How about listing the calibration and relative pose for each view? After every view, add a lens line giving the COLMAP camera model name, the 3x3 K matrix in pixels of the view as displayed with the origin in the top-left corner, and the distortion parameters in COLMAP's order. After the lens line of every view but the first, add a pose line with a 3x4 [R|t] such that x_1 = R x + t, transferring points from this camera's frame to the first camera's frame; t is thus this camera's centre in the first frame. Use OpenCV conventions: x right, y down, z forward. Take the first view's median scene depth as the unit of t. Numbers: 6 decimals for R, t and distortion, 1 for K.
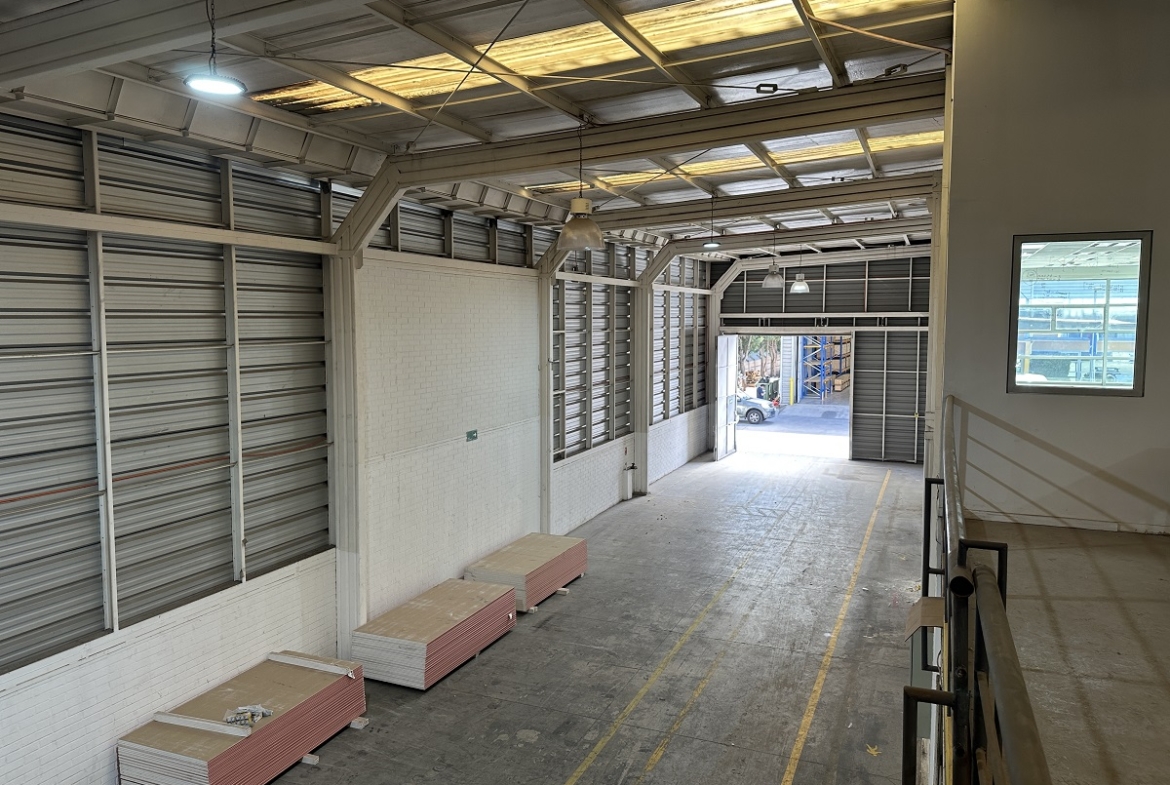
lens RADIAL K [[830.2, 0, 585.0], [0, 830.2, 392.5], [0, 0, 1]] dist [0.173977, -0.449923]
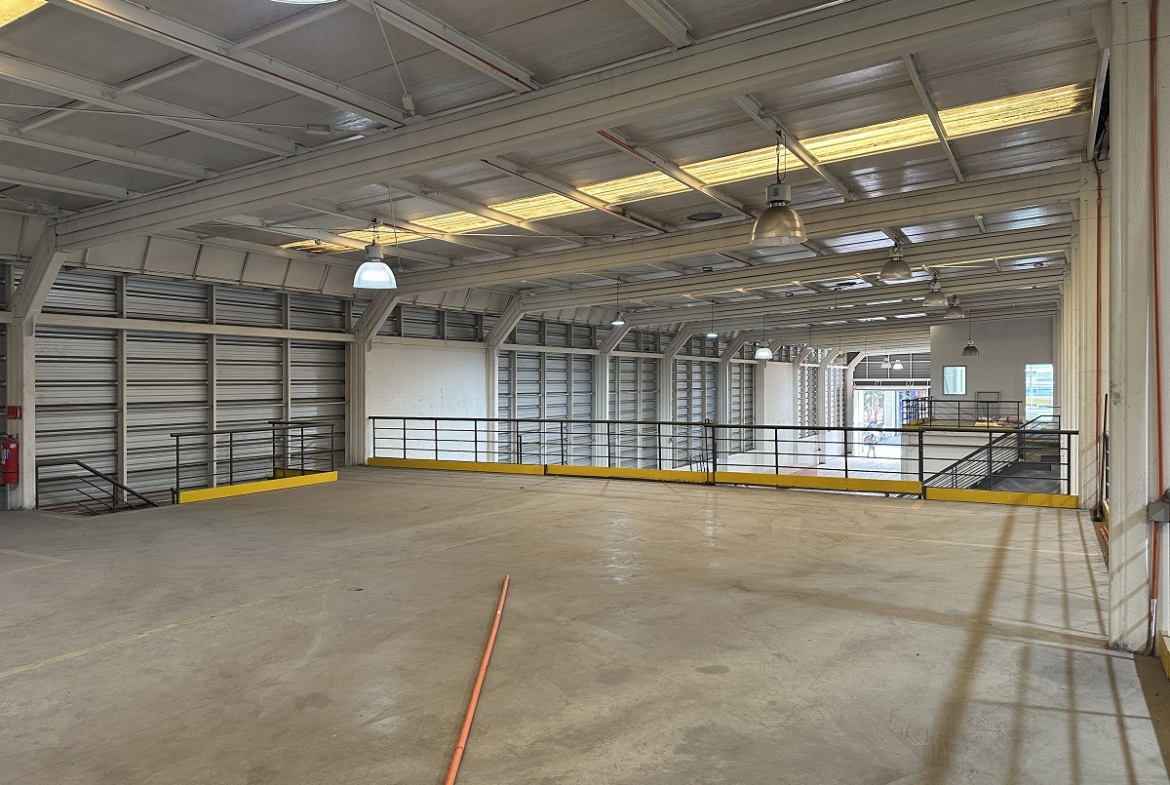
lens RADIAL K [[820.2, 0, 586.2], [0, 820.2, 418.8], [0, 0, 1]] dist [0.100037, -0.113849]
pose [[0.994603, 0.007424, -0.103489, -0.281224], [-0.011734, 0.999086, -0.041092, 0.091261], [0.103090, 0.042084, 0.993781, -1.051067]]
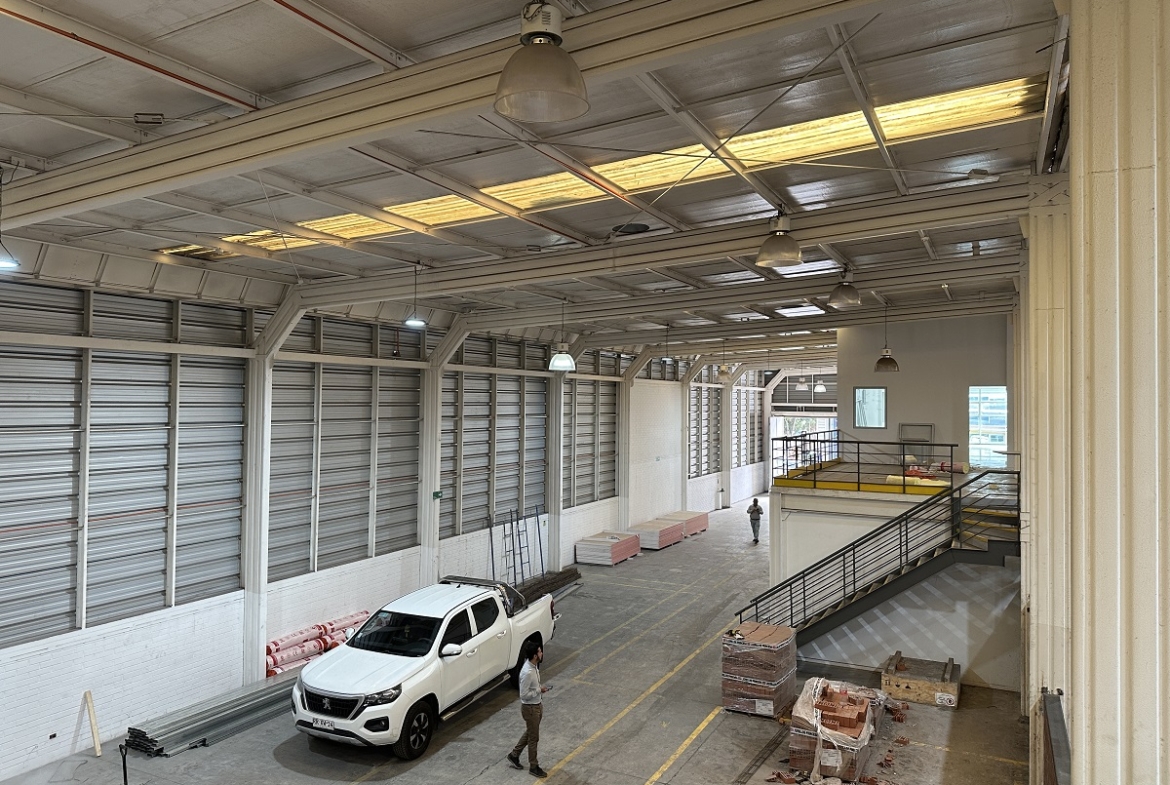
lens RADIAL K [[818.2, 0, 568.7], [0, 818.2, 389.9], [0, 0, 1]] dist [0.061001, -0.004059]
pose [[0.996884, 0.008820, -0.078392, -0.114578], [-0.016952, 0.994466, -0.103681, 0.055661], [0.077043, 0.104686, 0.991517, -0.662152]]
